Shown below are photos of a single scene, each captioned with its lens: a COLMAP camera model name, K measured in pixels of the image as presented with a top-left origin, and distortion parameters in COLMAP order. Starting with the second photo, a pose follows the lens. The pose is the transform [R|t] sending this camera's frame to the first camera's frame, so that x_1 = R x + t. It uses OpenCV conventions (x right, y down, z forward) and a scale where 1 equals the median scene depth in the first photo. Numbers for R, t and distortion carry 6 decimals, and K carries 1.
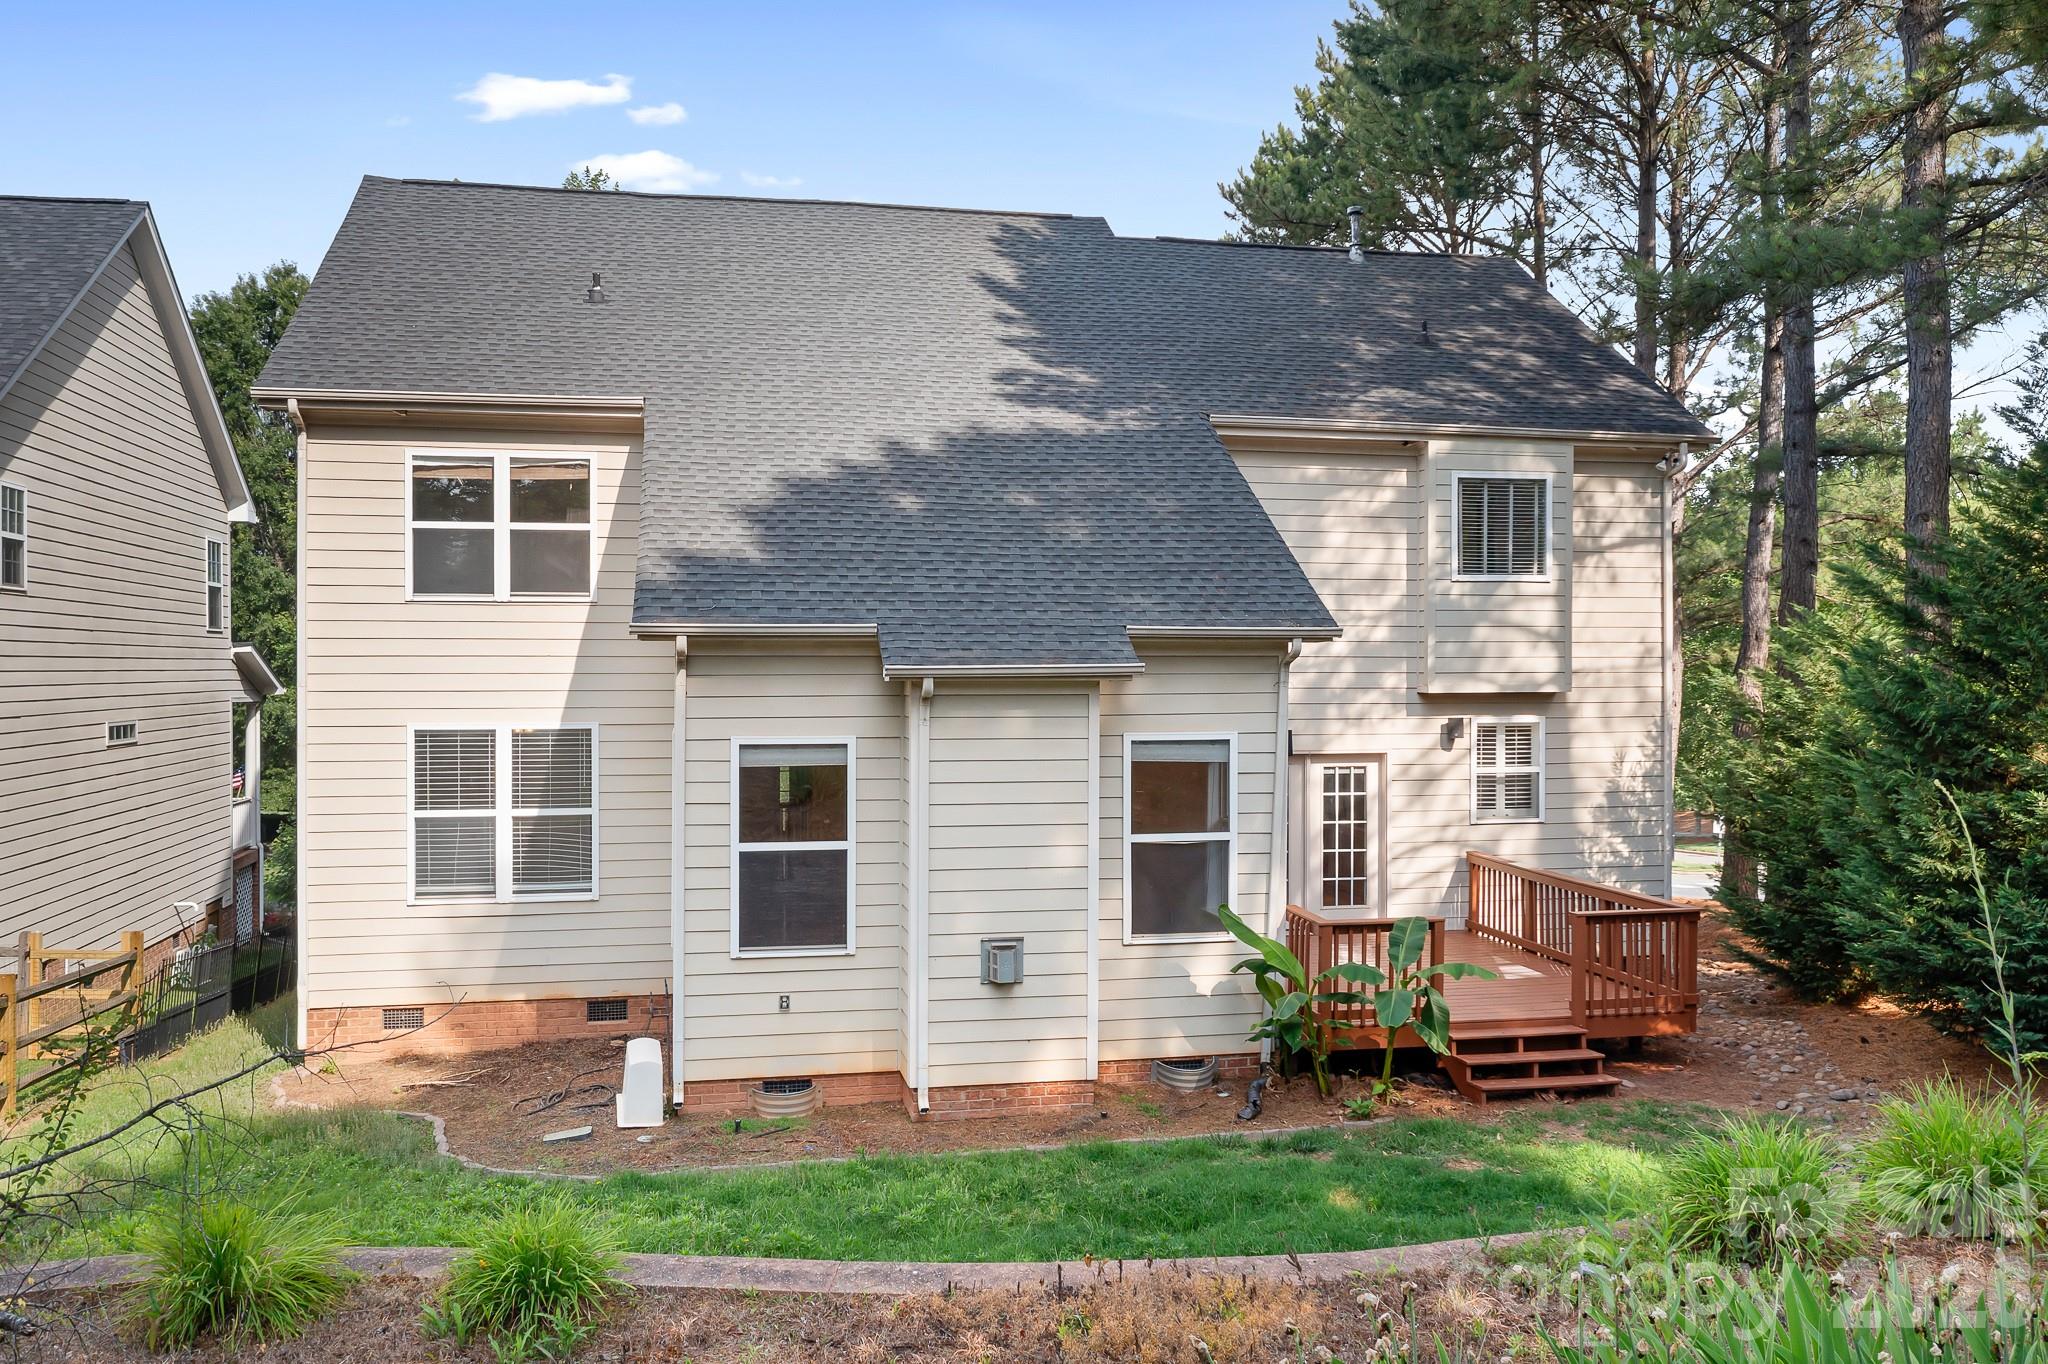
lens RADIAL K [[1634.6, 0, 1016.4], [0, 1634.6, 677.0], [0, 0, 1]] dist [-0.010996, 0.010252]
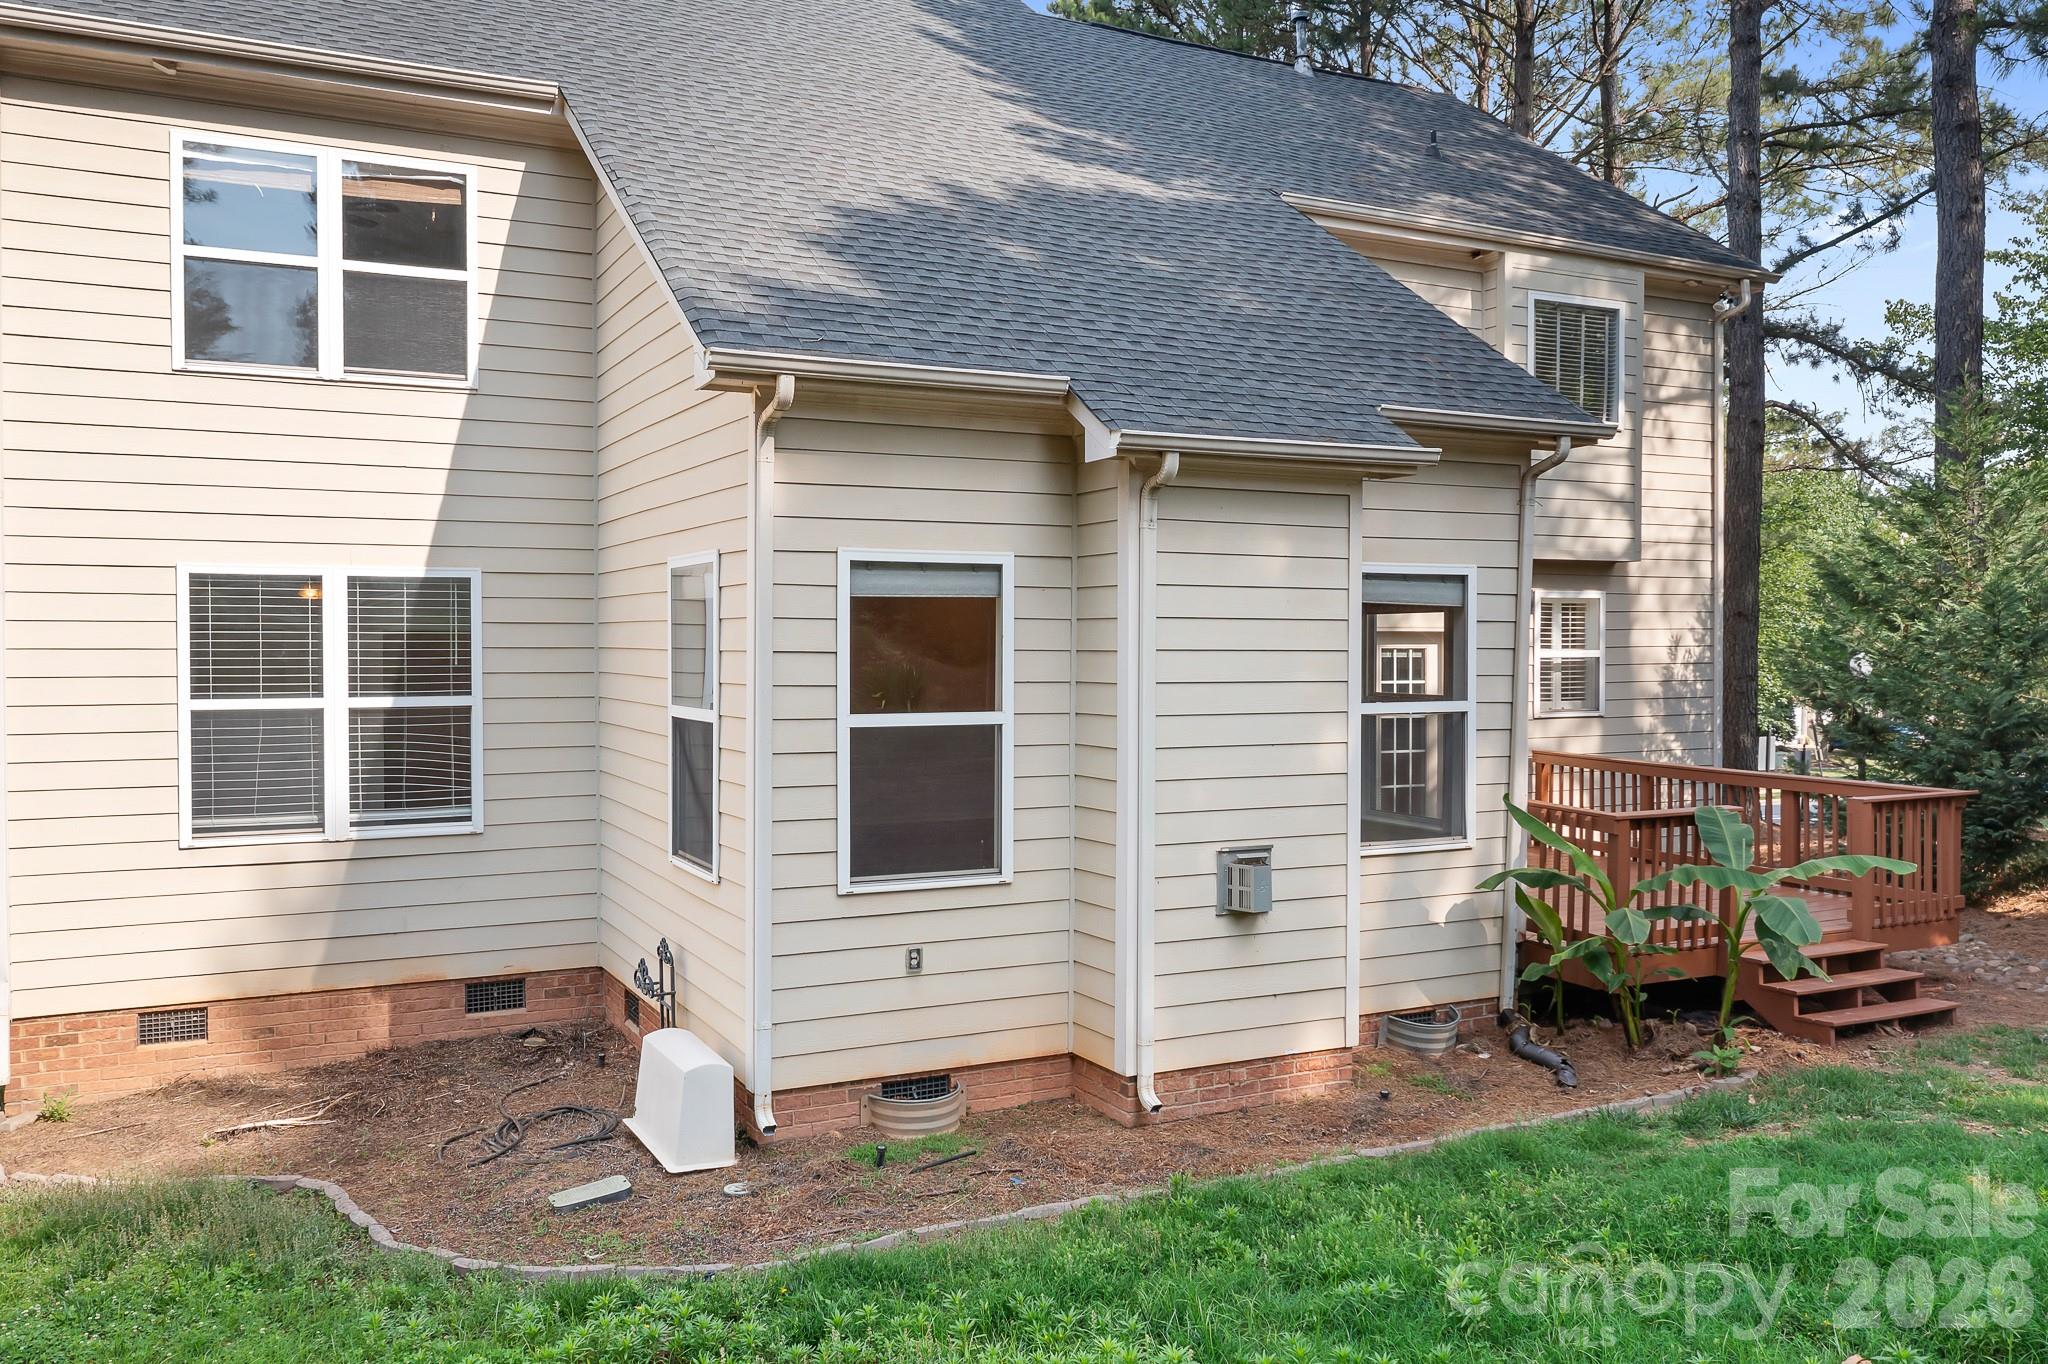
lens RADIAL K [[1634.6, 0, 1027.1], [0, 1634.6, 672.4], [0, 0, 1]] dist [-0.010996, 0.010252]
pose [[0.963106, -0.003362, 0.269103, -0.222643], [-0.000223, 0.999912, 0.013291, 0.061950], [-0.269123, -0.012861, 0.963020, 0.294701]]
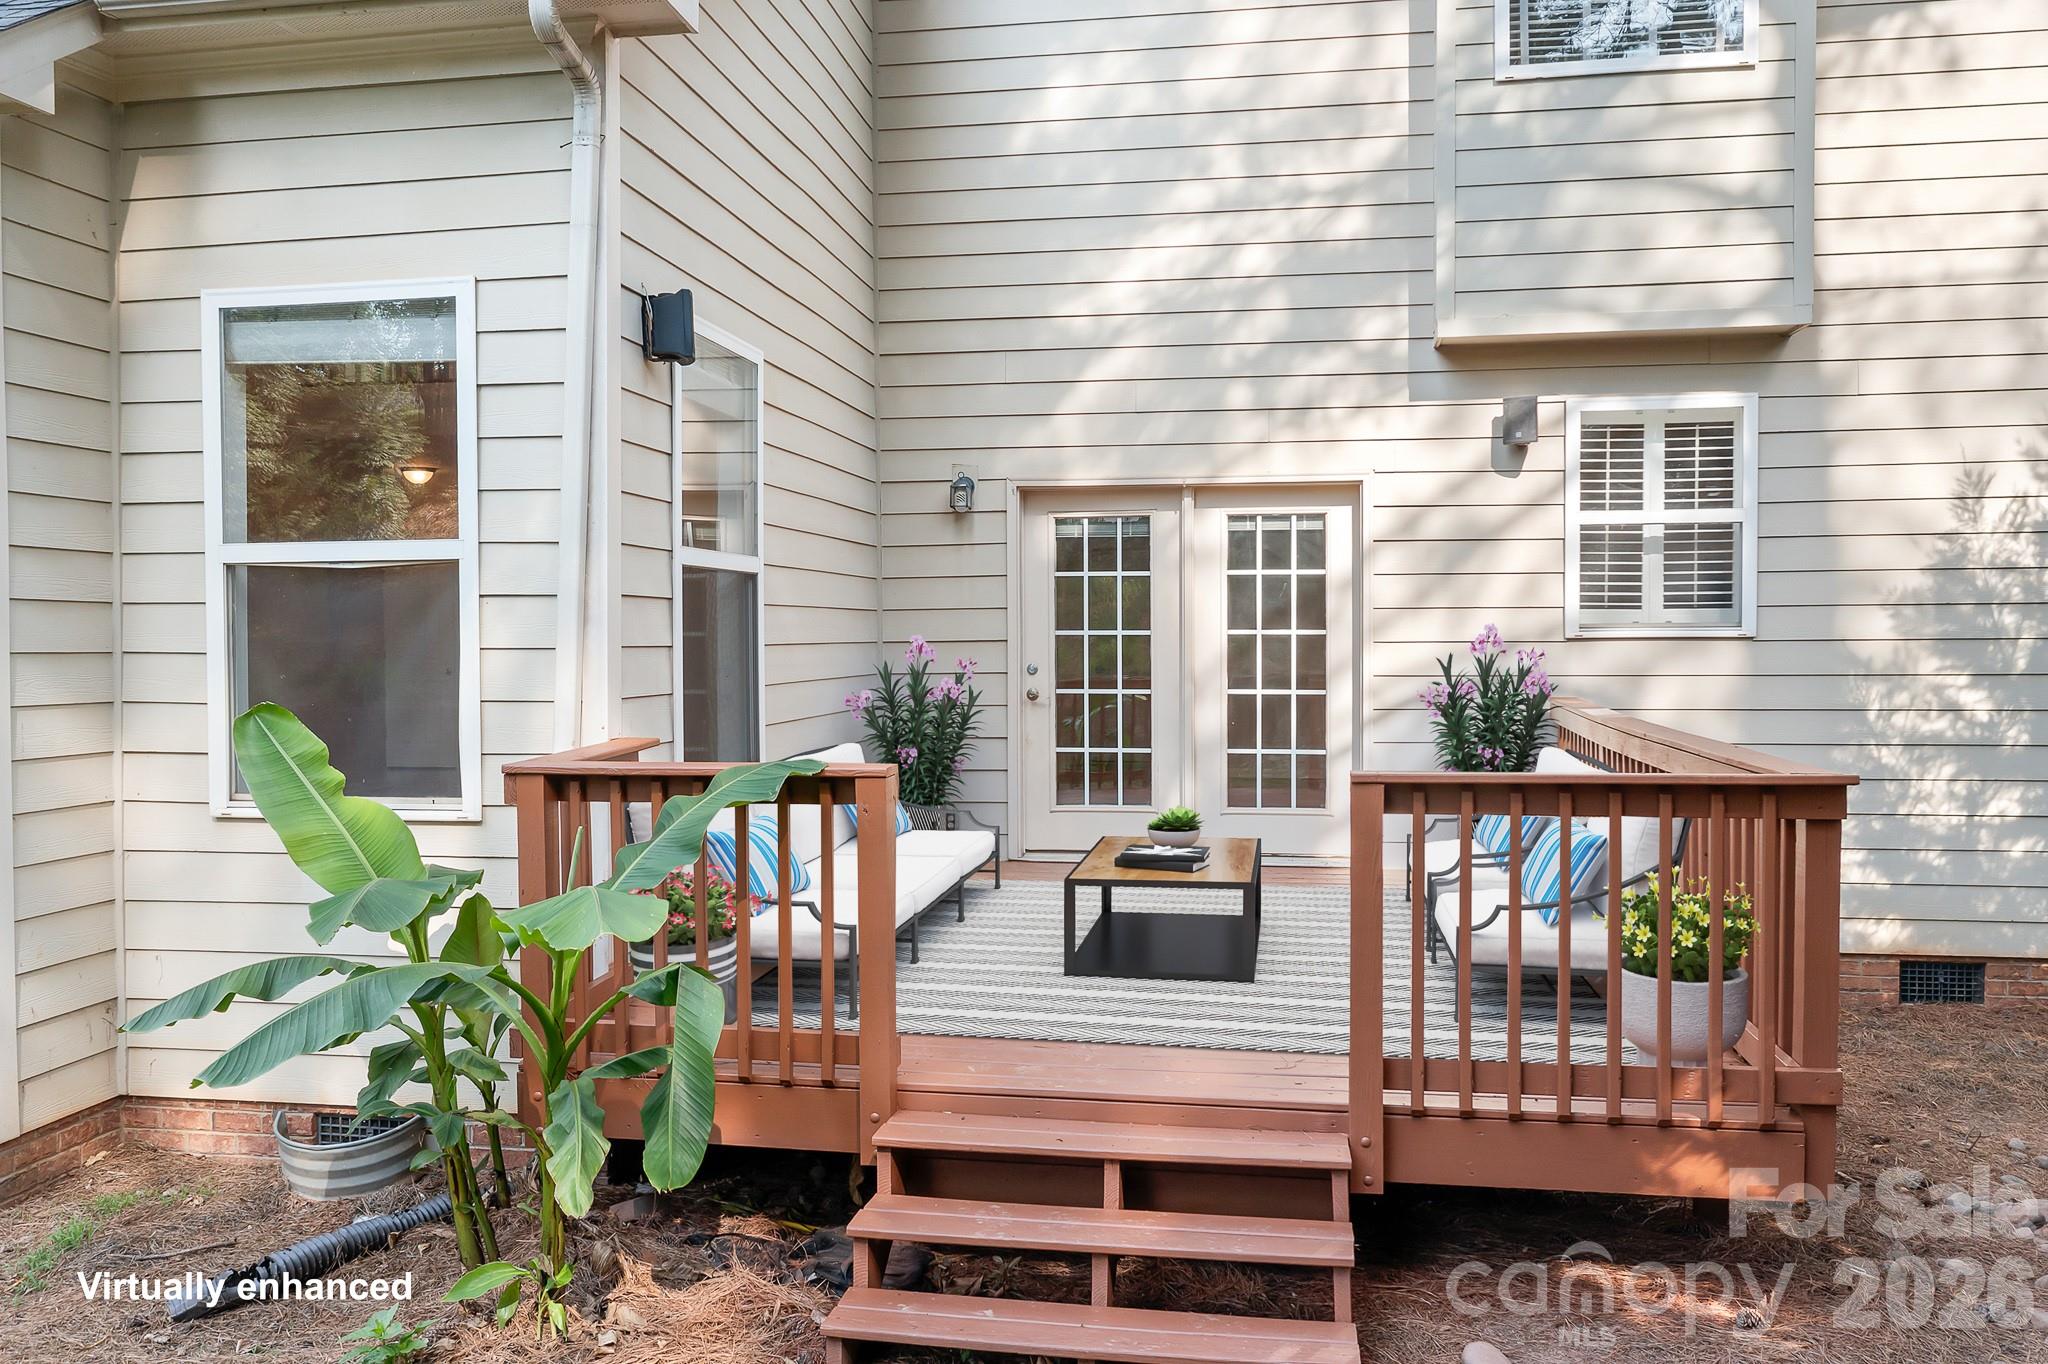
lens RADIAL K [[1634.6, 0, 1019.6], [0, 1634.6, 681.2], [0, 0, 1]] dist [-0.010996, 0.010252]
pose [[0.932210, 0.004189, -0.361893, 0.336672], [0.003494, 0.999782, 0.020573, 0.103381], [0.361901, -0.020443, 0.931993, 0.590566]]
